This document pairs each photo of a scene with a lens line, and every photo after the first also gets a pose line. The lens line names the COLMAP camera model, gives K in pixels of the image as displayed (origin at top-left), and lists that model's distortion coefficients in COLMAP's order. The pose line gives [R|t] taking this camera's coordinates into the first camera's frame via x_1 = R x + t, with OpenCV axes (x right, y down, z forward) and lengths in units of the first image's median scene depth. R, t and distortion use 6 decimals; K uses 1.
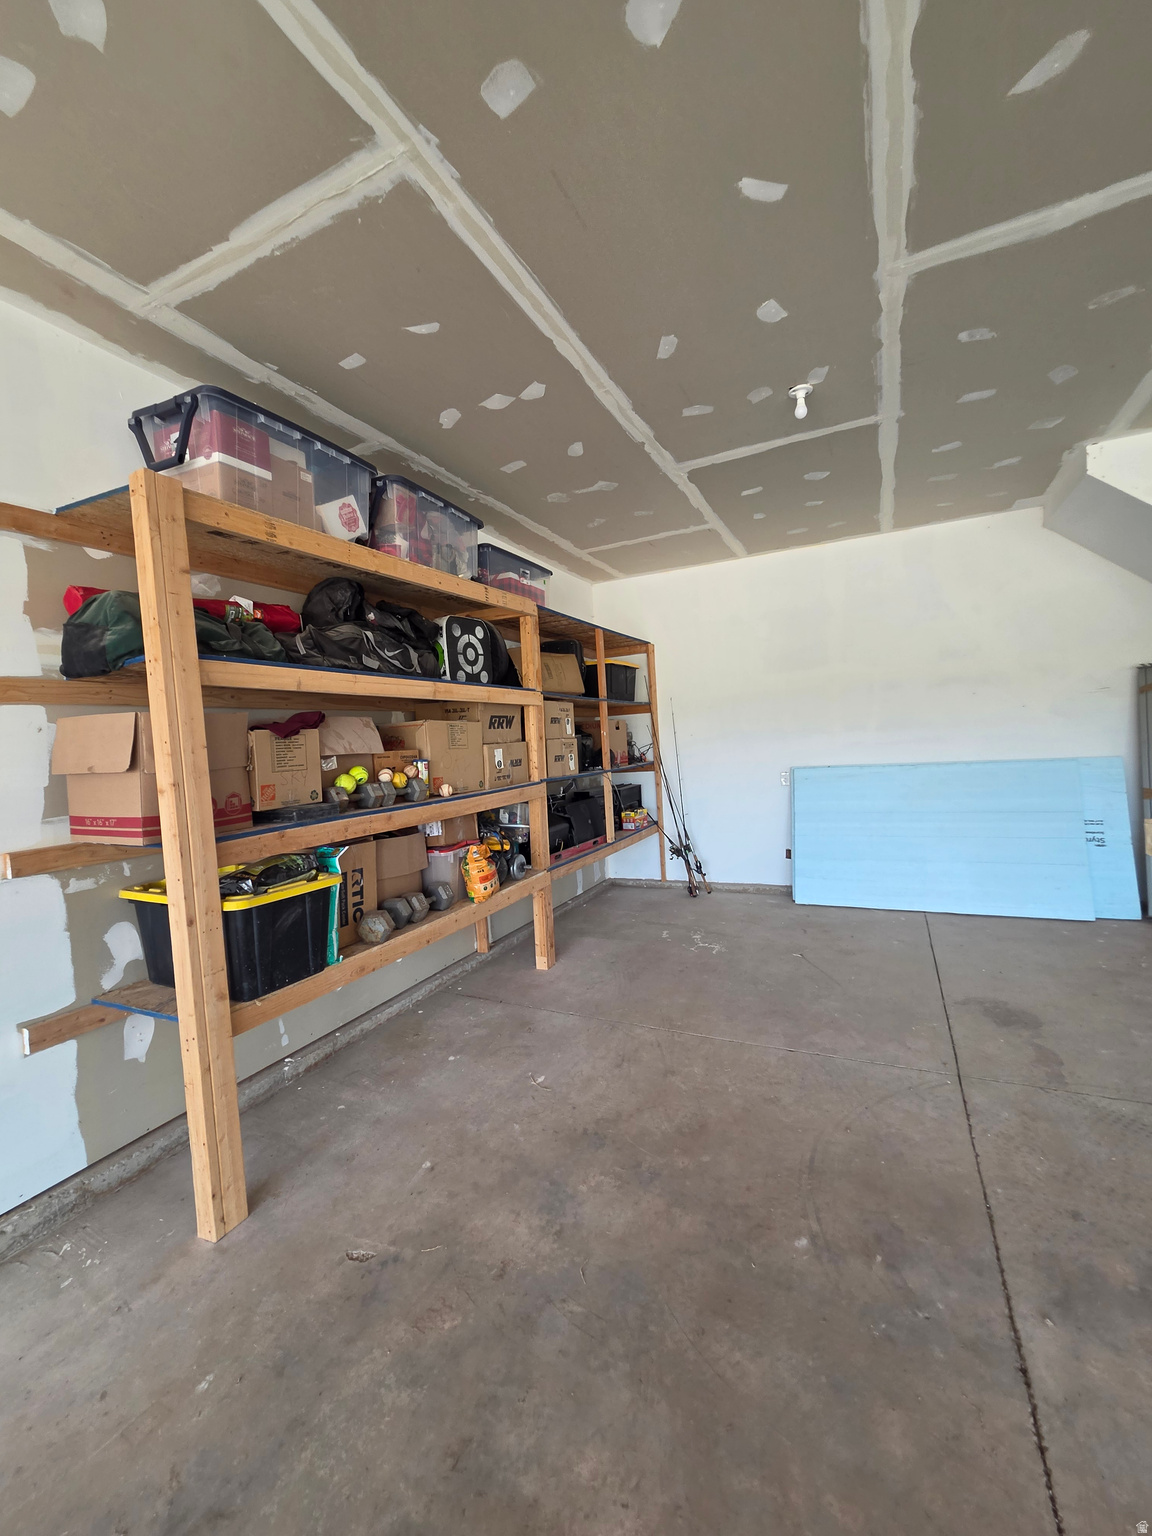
lens RADIAL K [[637.8, 0, 572.7], [0, 637.8, 773.5], [0, 0, 1]] dist [-0.003424, 0.002352]
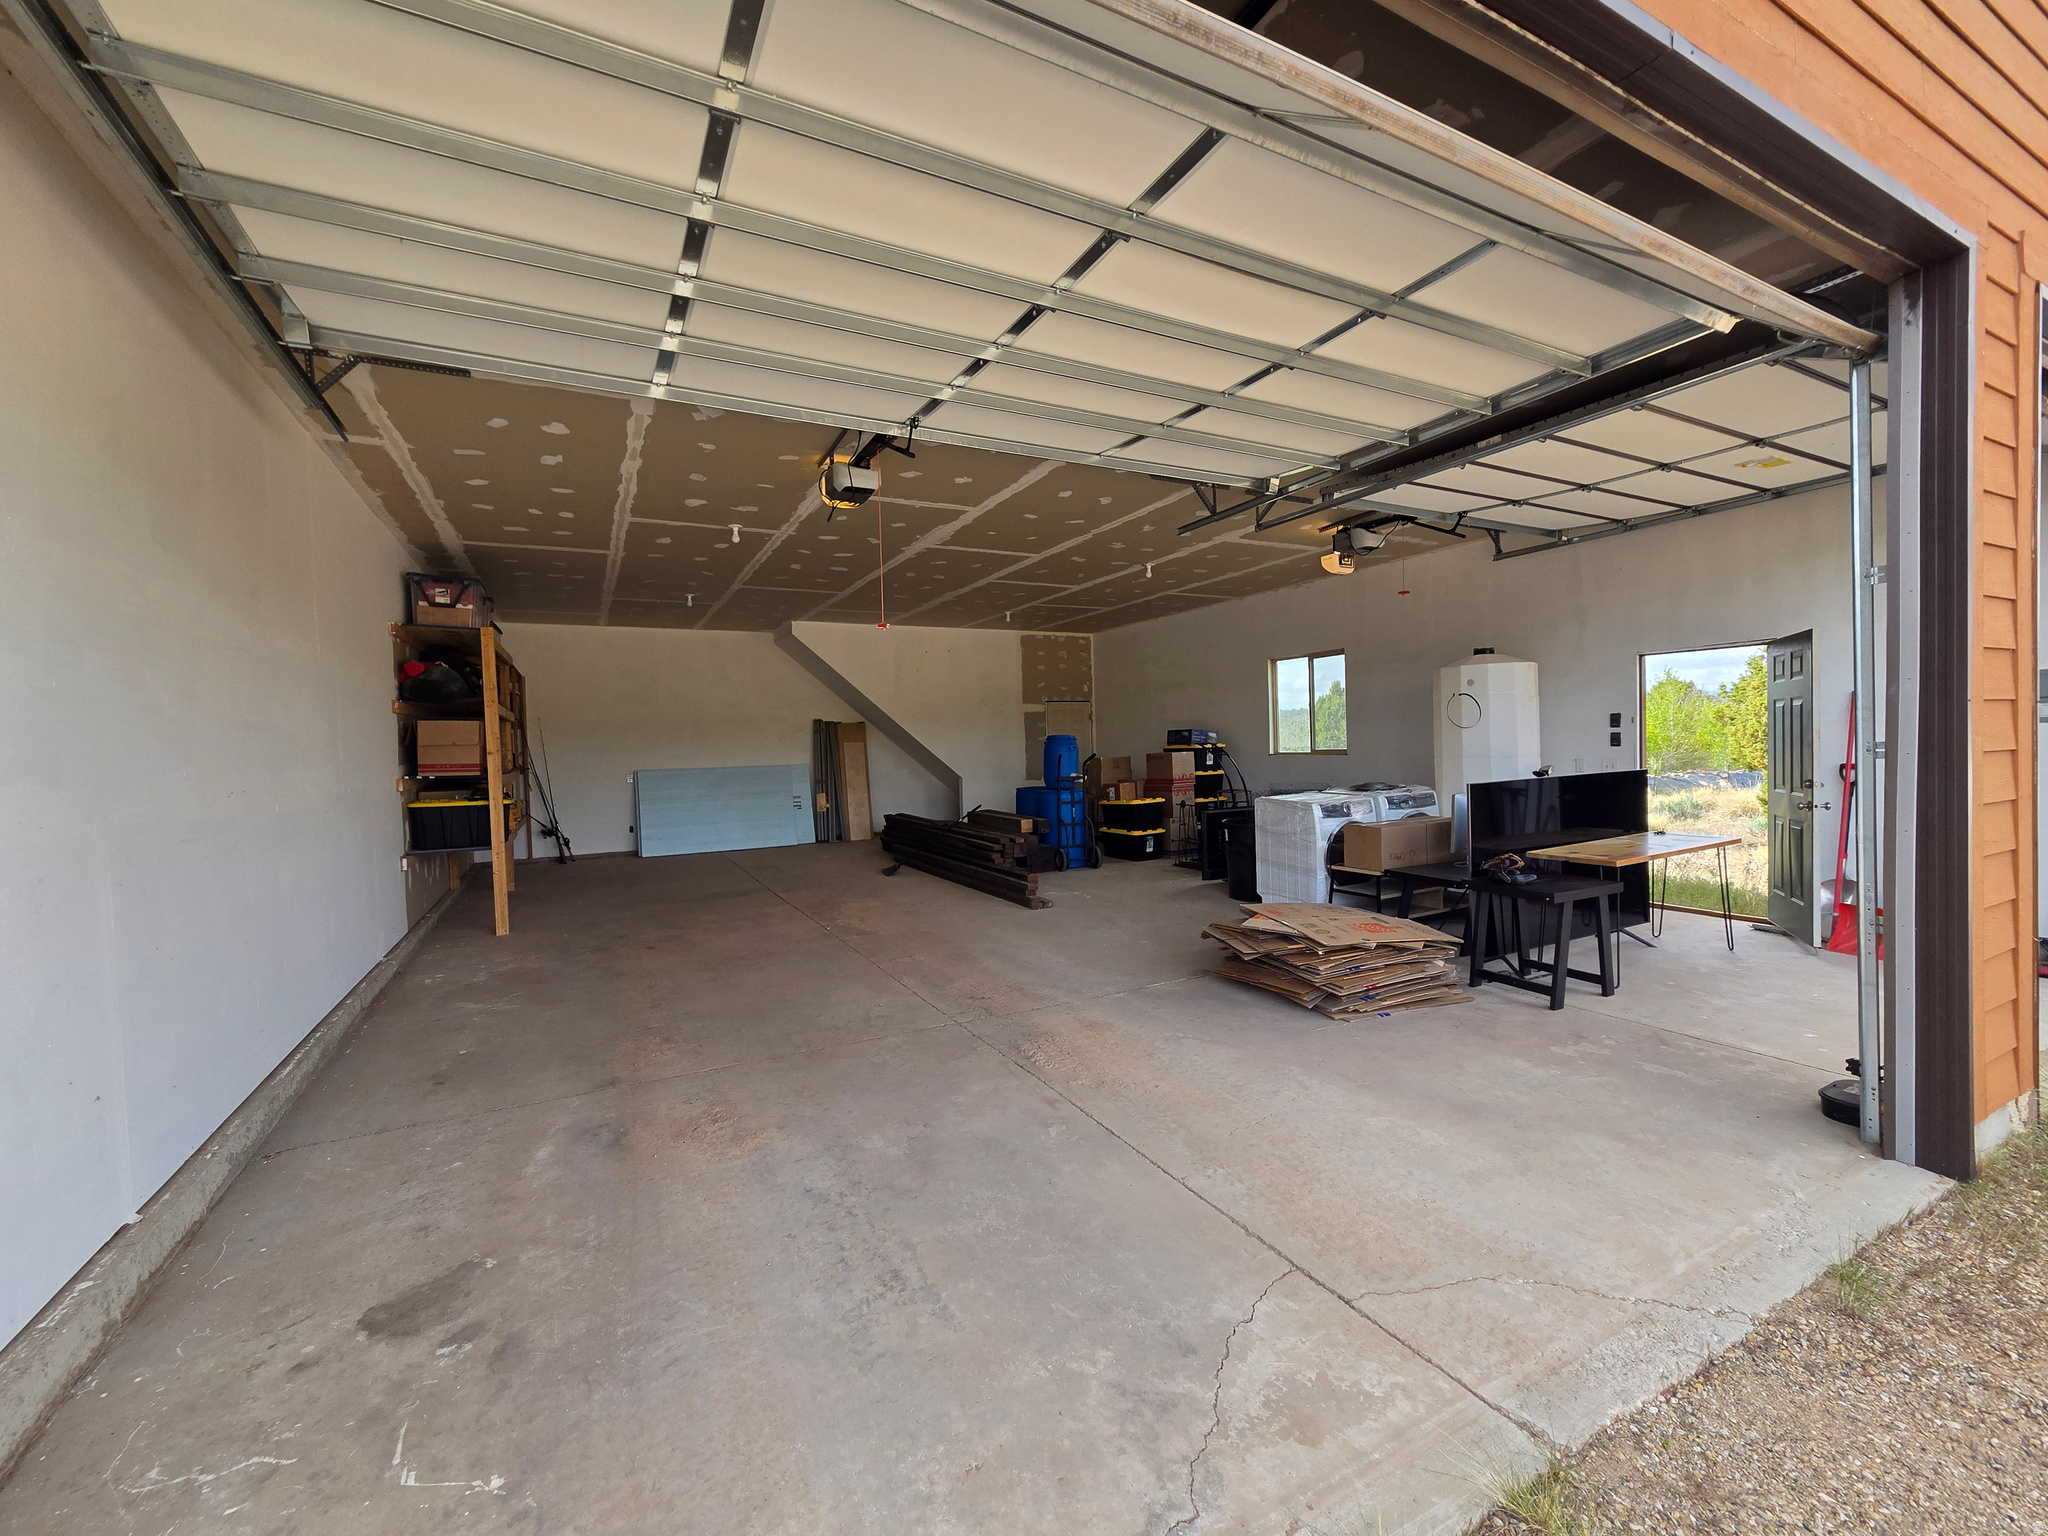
lens RADIAL K [[850.4, 0, 1020.2], [0, 850.4, 771.2], [0, 0, 1]] dist [-0.003424, 0.002352]
pose [[0.593735, 0.018210, 0.804454, -0.694054], [0.028484, 0.998642, -0.043629, 0.100880], [-0.804156, 0.048819, 0.592410, -0.872528]]
